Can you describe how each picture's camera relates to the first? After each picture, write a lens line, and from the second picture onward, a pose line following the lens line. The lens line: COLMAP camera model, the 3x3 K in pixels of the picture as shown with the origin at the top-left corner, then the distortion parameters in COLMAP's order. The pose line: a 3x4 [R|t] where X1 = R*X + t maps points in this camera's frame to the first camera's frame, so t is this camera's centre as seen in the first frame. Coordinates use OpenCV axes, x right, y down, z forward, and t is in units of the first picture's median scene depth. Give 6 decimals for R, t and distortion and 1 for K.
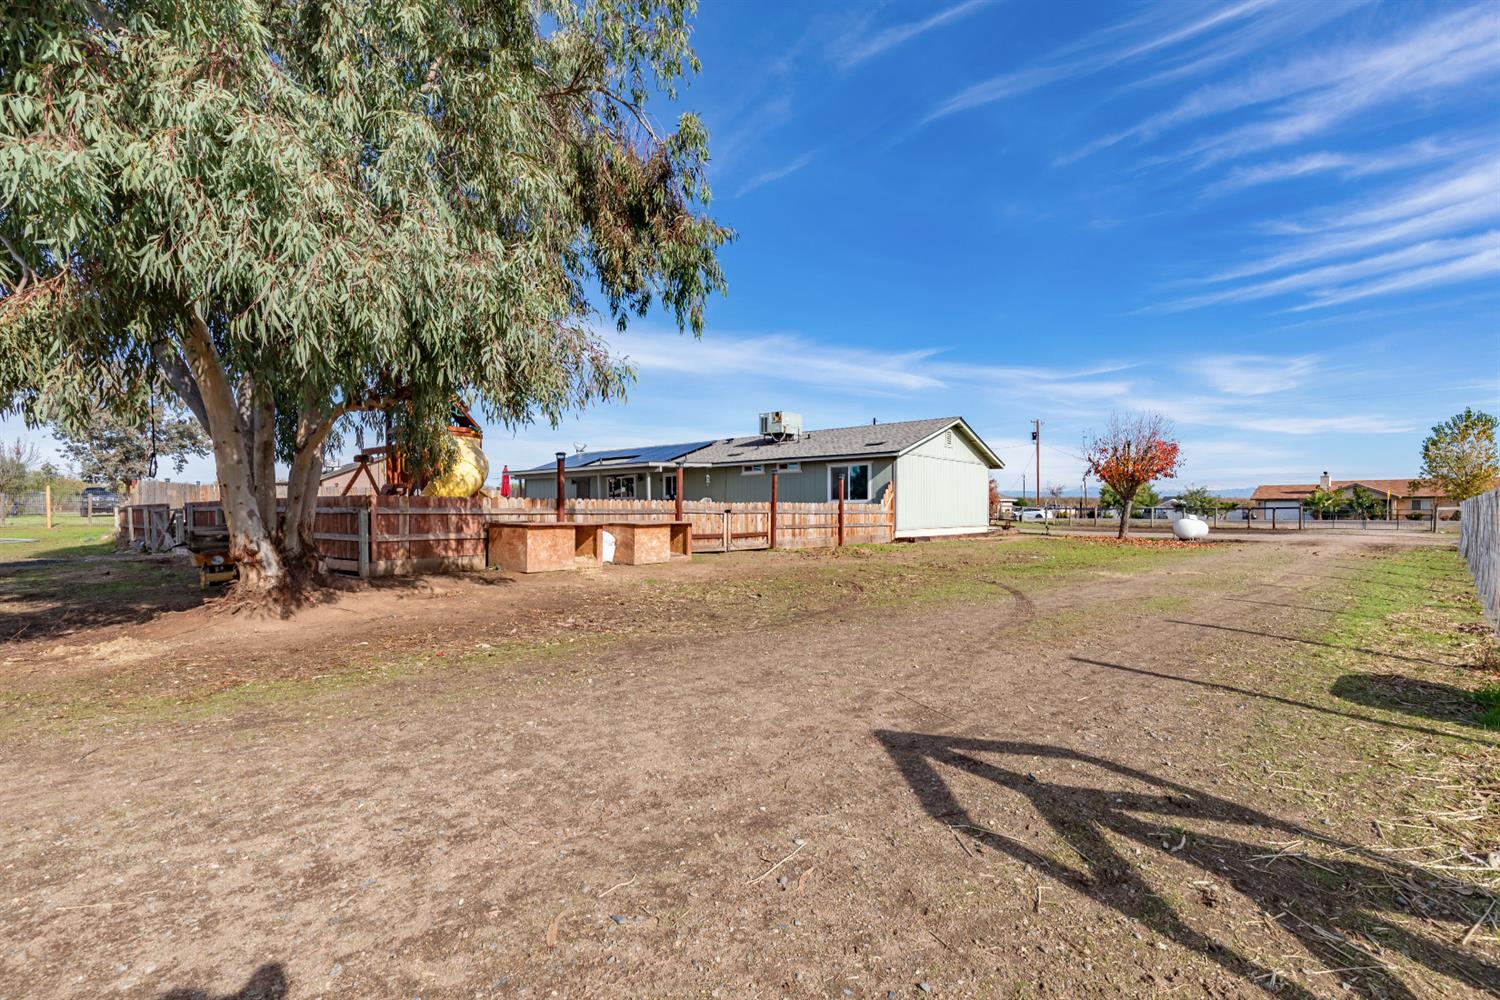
lens RADIAL K [[674.7, 0, 750.0], [0, 674.7, 500.0], [0, 0, 1]] dist [0.000888, 0.000166]
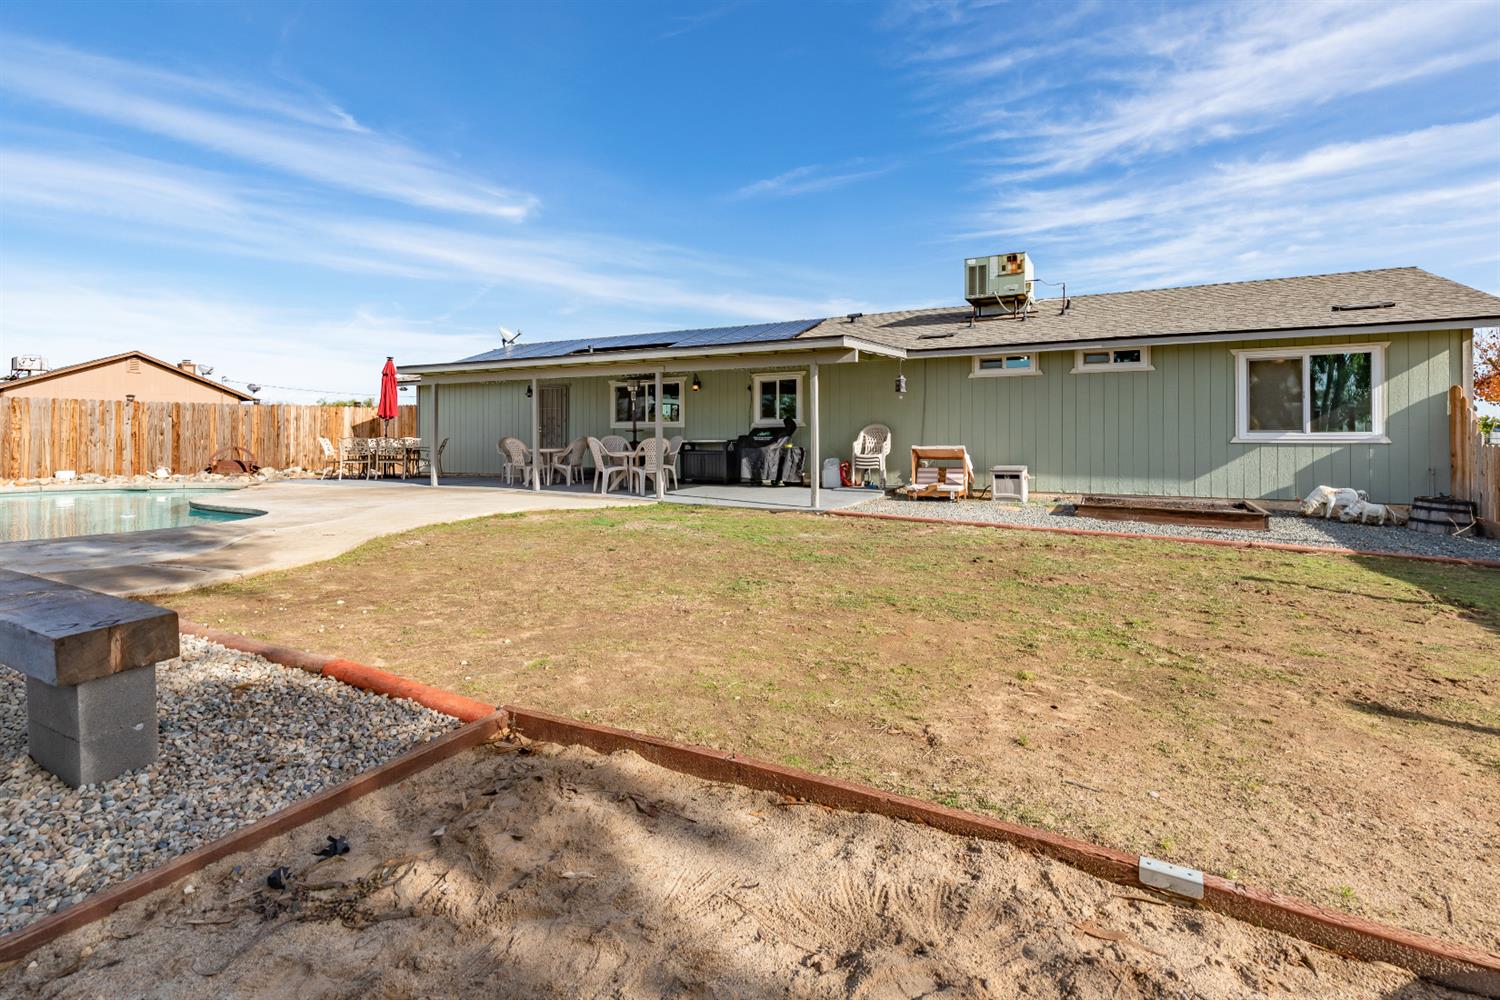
lens RADIAL K [[677.9, 0, 750.0], [0, 677.9, 500.0], [0, 0, 1]] dist [-0.000167, -0.000144]
pose [[0.978960, -0.020489, 0.203023, -0.274948], [-0.003450, 0.993142, 0.116859, -0.004479], [-0.204025, -0.115101, 0.972176, 0.545760]]
